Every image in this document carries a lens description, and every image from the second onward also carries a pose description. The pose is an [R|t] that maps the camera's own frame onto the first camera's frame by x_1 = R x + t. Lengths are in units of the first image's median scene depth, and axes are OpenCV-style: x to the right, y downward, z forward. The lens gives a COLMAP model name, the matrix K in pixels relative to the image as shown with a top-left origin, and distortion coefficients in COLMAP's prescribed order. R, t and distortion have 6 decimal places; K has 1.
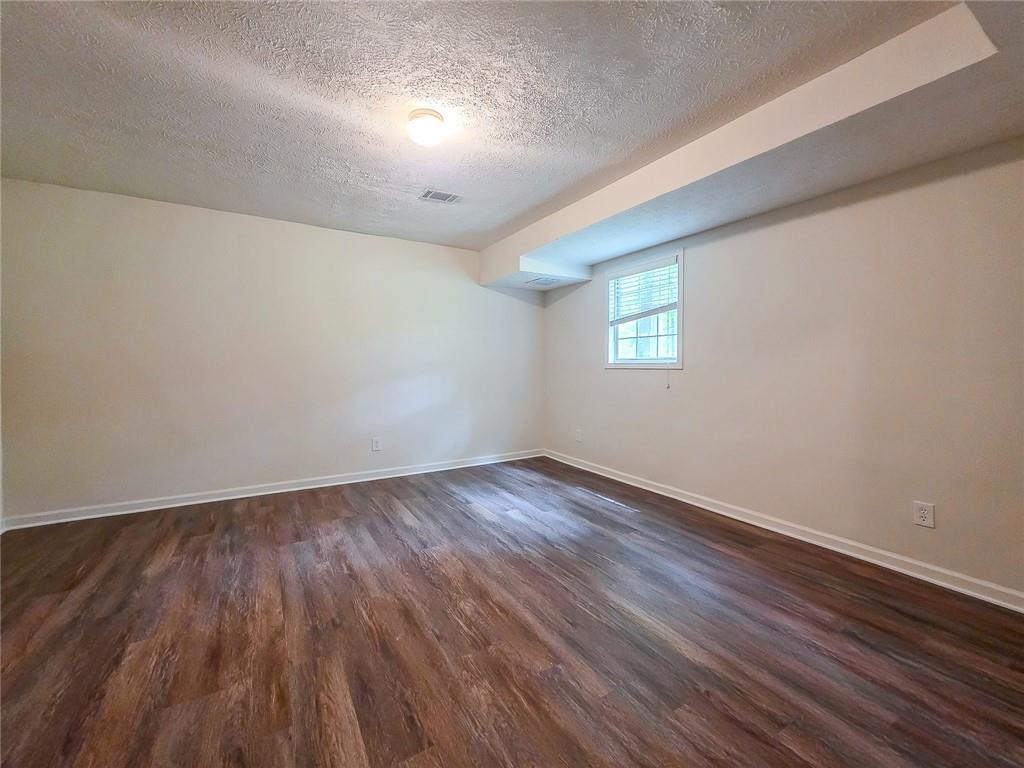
lens RADIAL K [[408.1, 0, 511.8], [0, 408.1, 370.0], [0, 0, 1]] dist [0.000912, 0.000026]
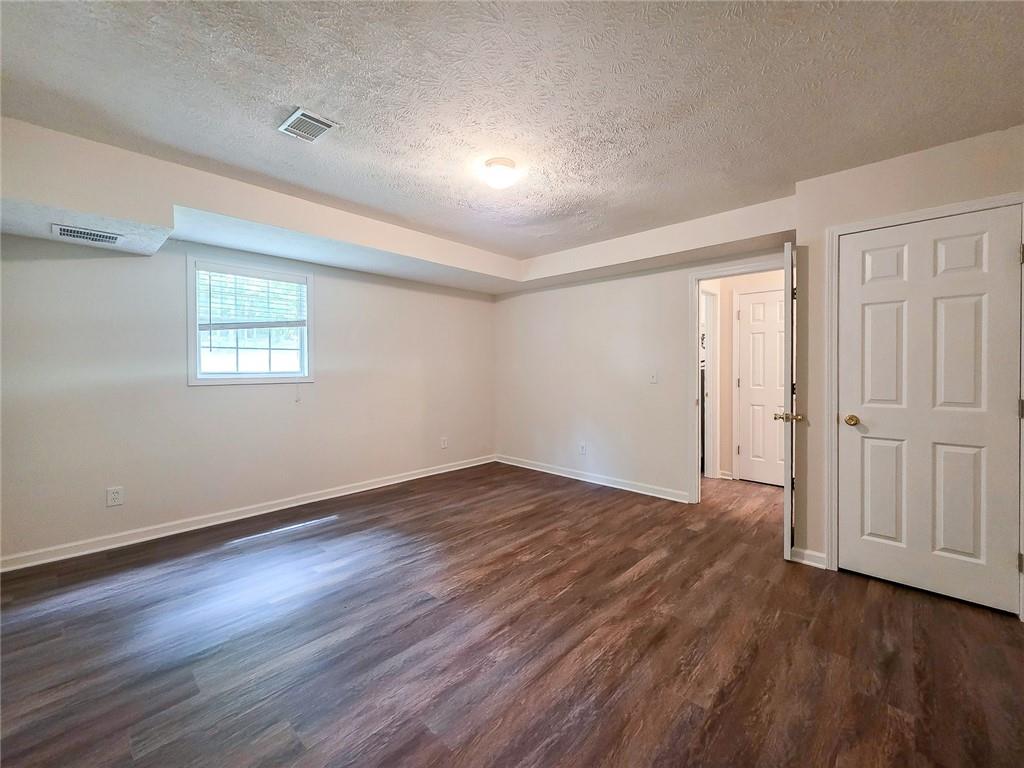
lens RADIAL K [[408.1, 0, 511.8], [0, 408.1, 370.0], [0, 0, 1]] dist [0.000912, 0.000026]
pose [[-0.246511, -0.006807, 0.969116, -1.238621], [0.014953, 0.999830, 0.010826, -0.062249], [-0.969025, 0.017160, -0.246367, 1.189771]]
